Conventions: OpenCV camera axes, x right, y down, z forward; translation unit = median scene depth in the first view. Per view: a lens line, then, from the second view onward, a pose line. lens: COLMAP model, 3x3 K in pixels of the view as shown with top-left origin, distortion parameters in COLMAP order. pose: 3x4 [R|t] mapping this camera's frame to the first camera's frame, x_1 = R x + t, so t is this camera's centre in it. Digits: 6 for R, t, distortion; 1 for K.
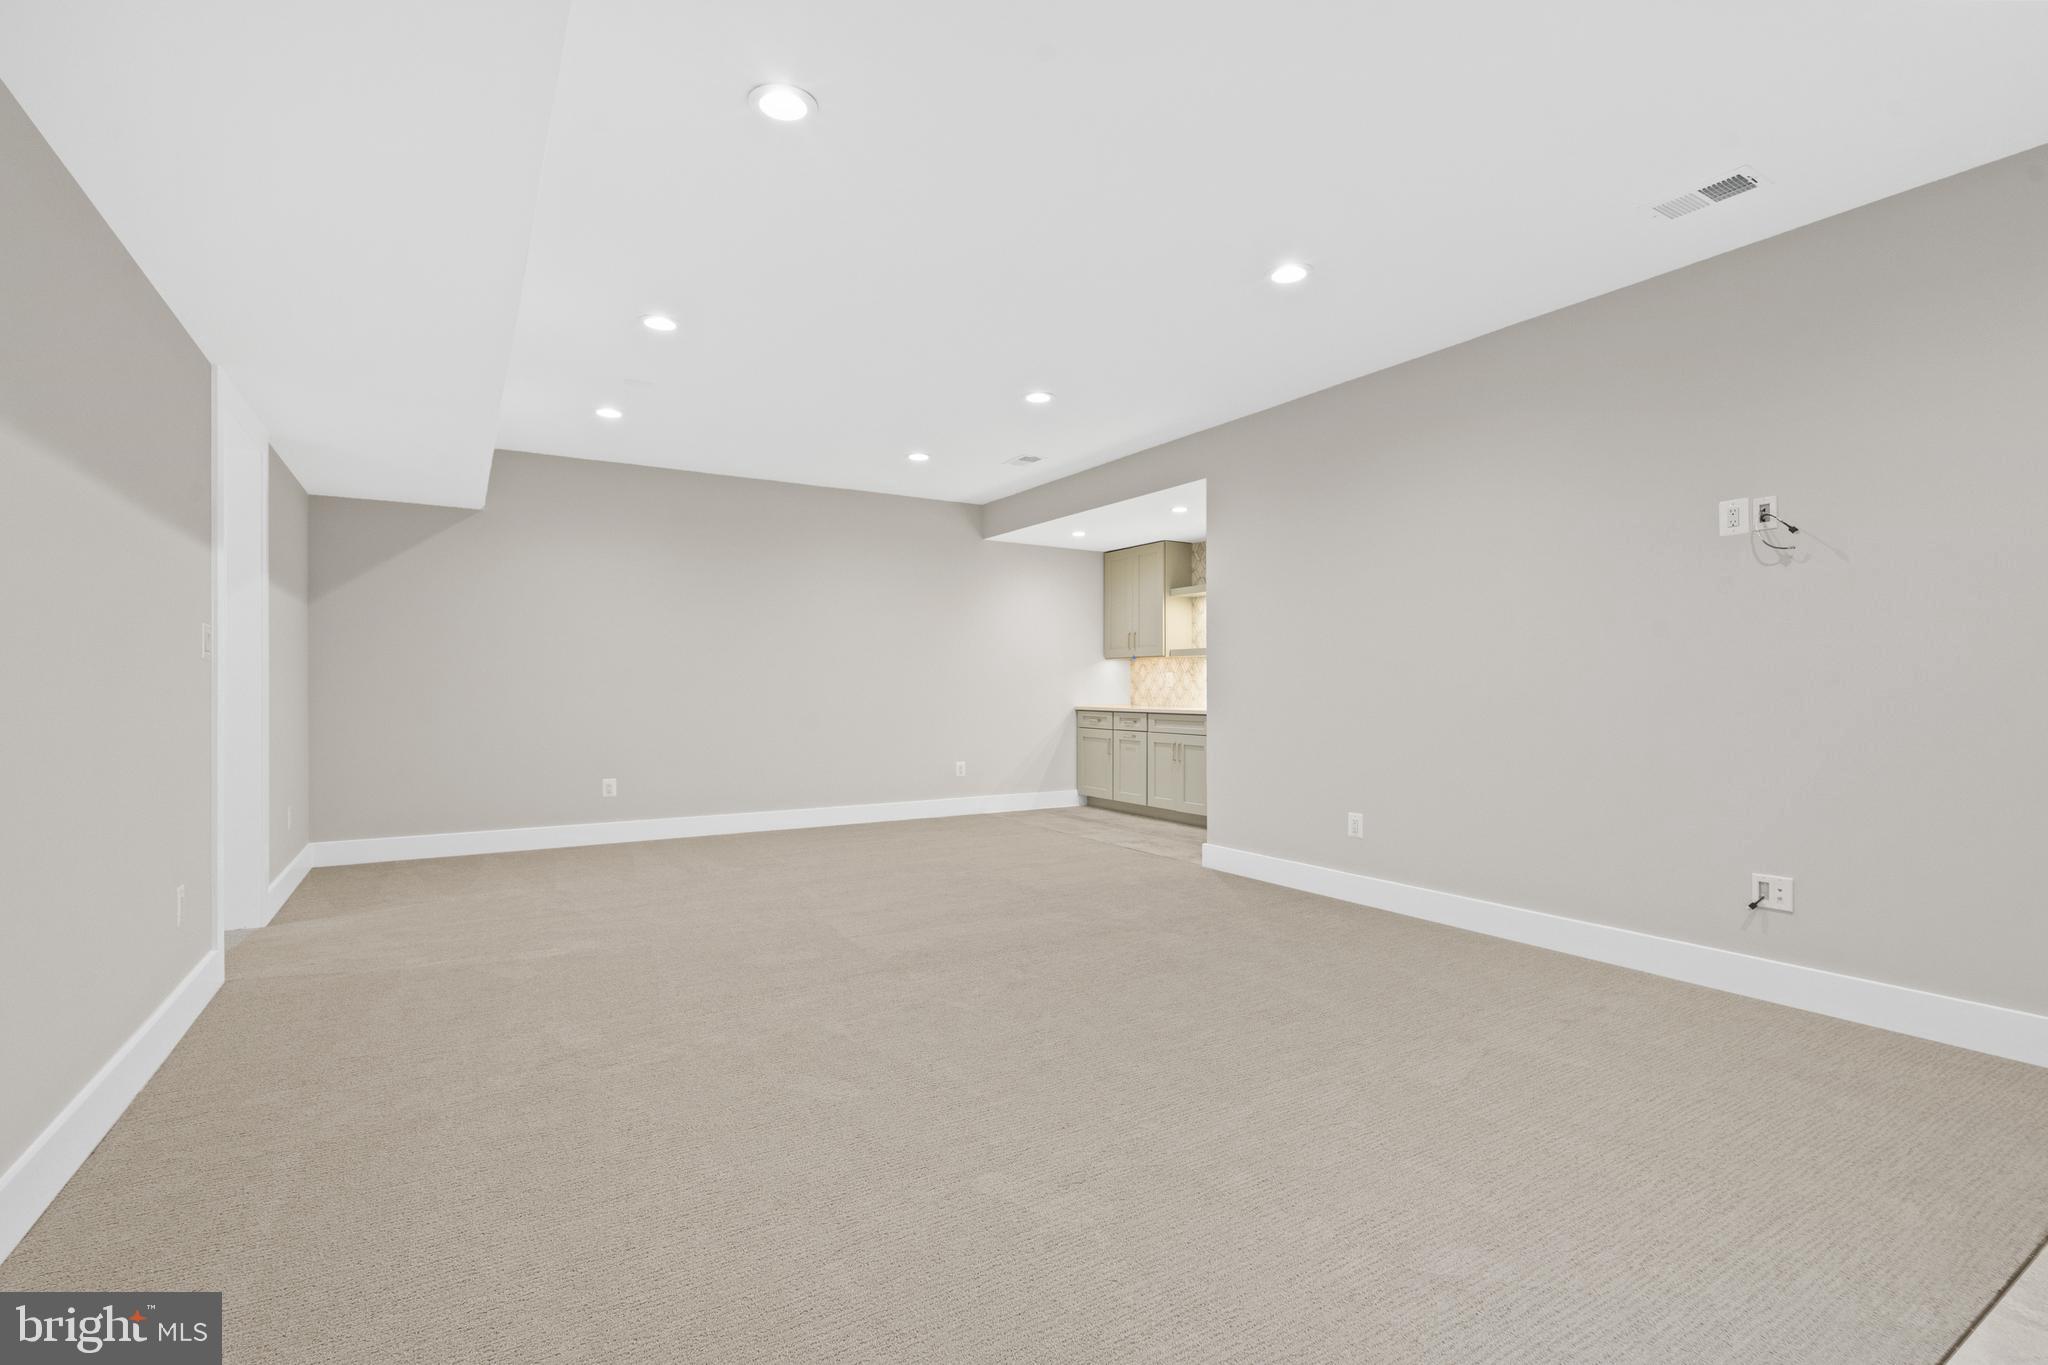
lens RADIAL K [[925.5, 0, 1016.2], [0, 925.5, 683.9], [0, 0, 1]] dist [-0.000273, 0.000036]
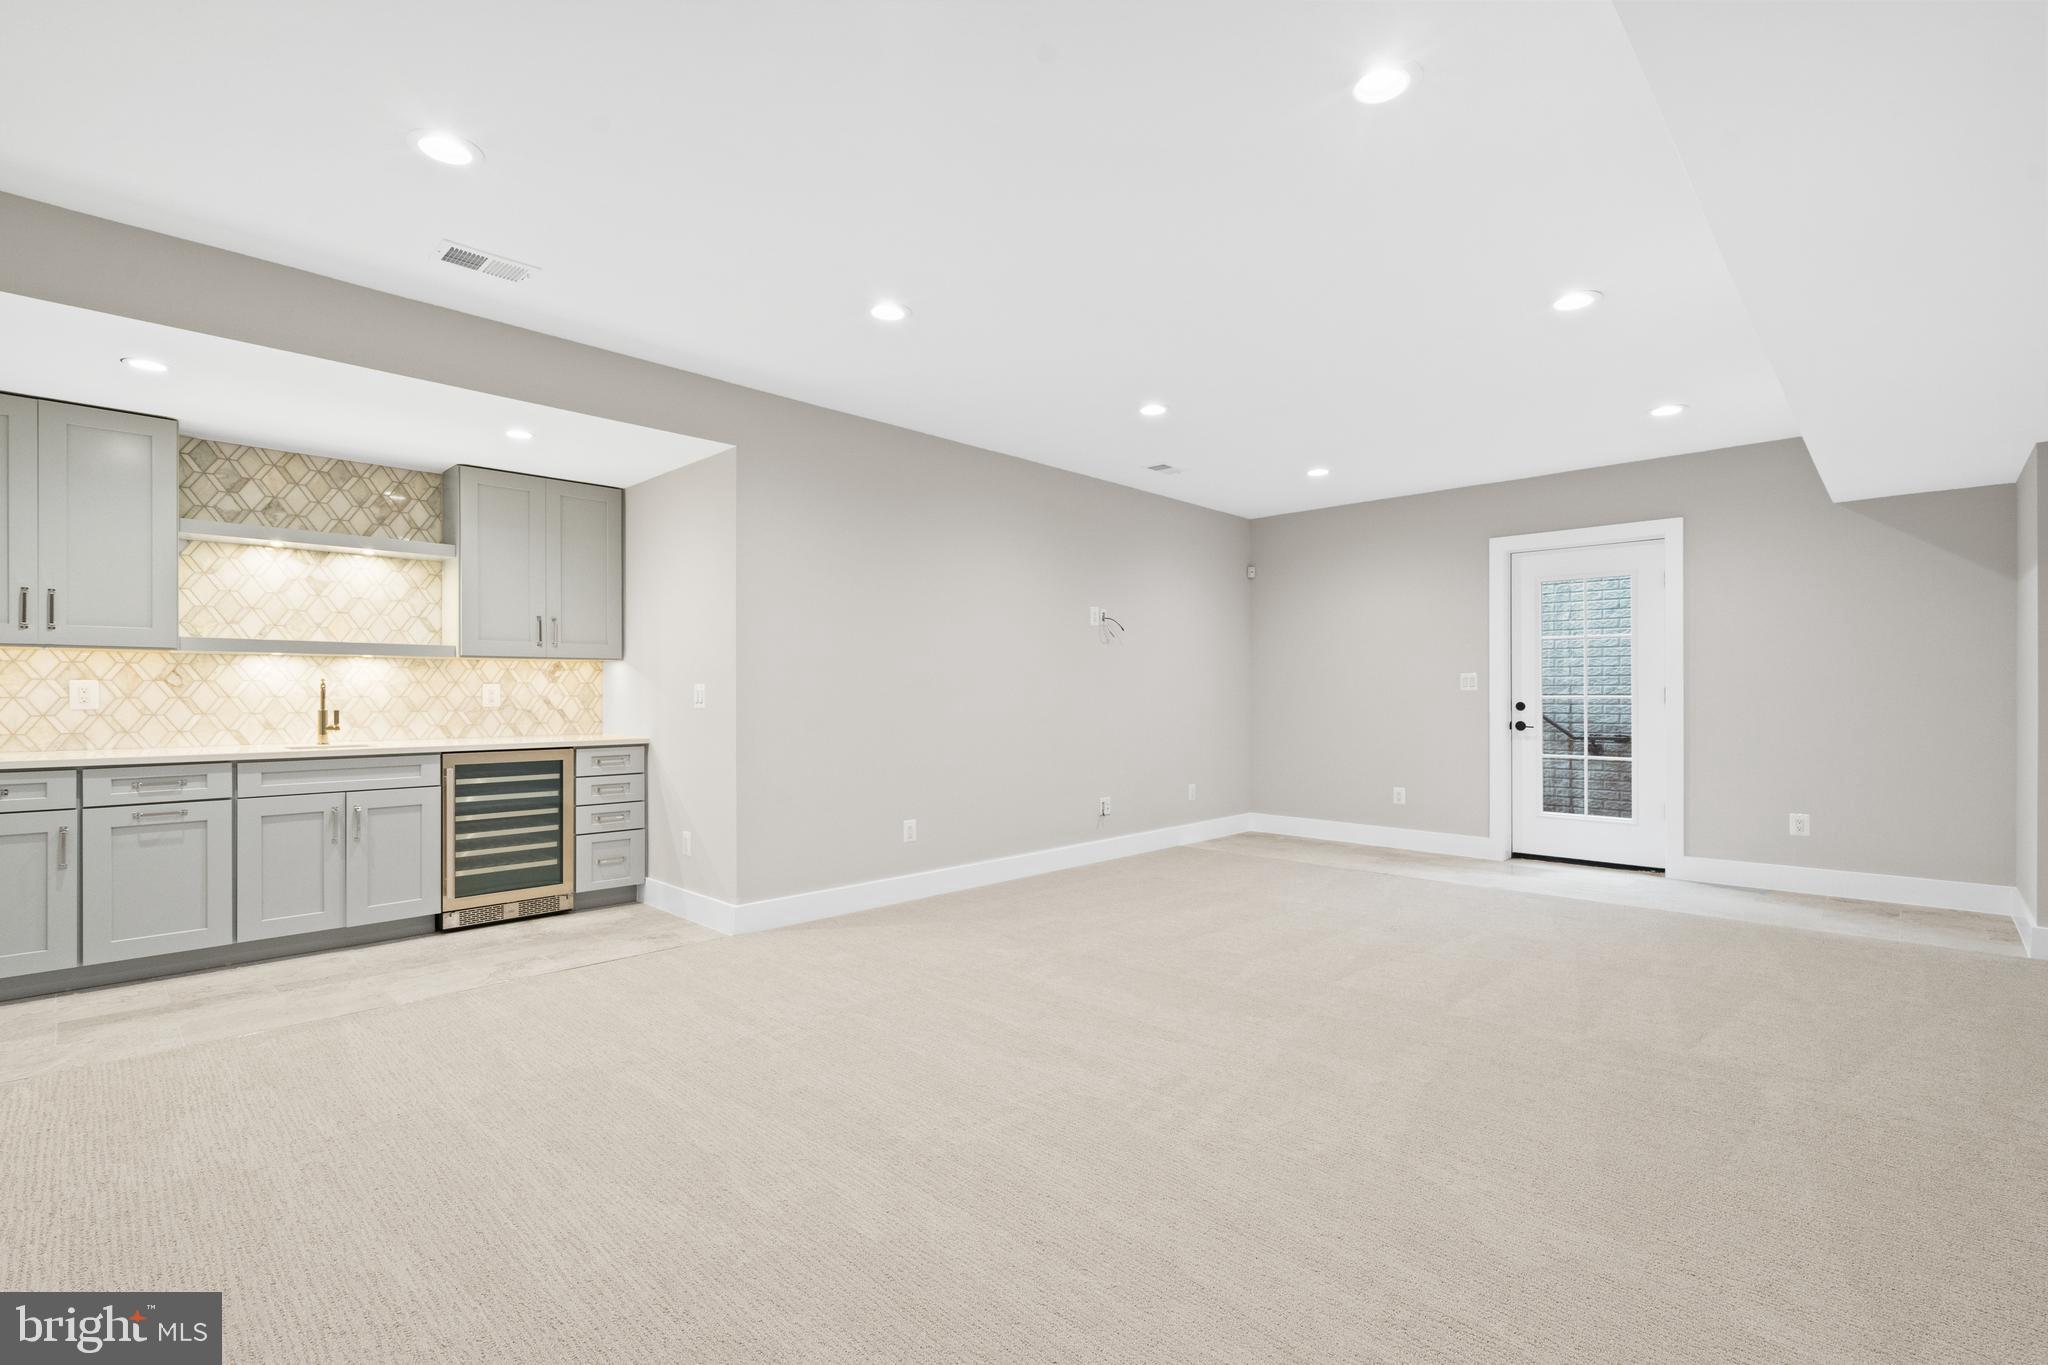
lens RADIAL K [[925.5, 0, 1016.2], [0, 925.5, 683.9], [0, 0, 1]] dist [-0.000273, 0.000036]
pose [[-0.255368, 0.015992, 0.966712, -0.465258], [-0.000914, 0.999859, -0.016782, -0.002744], [-0.966843, -0.005169, -0.255317, 0.732010]]
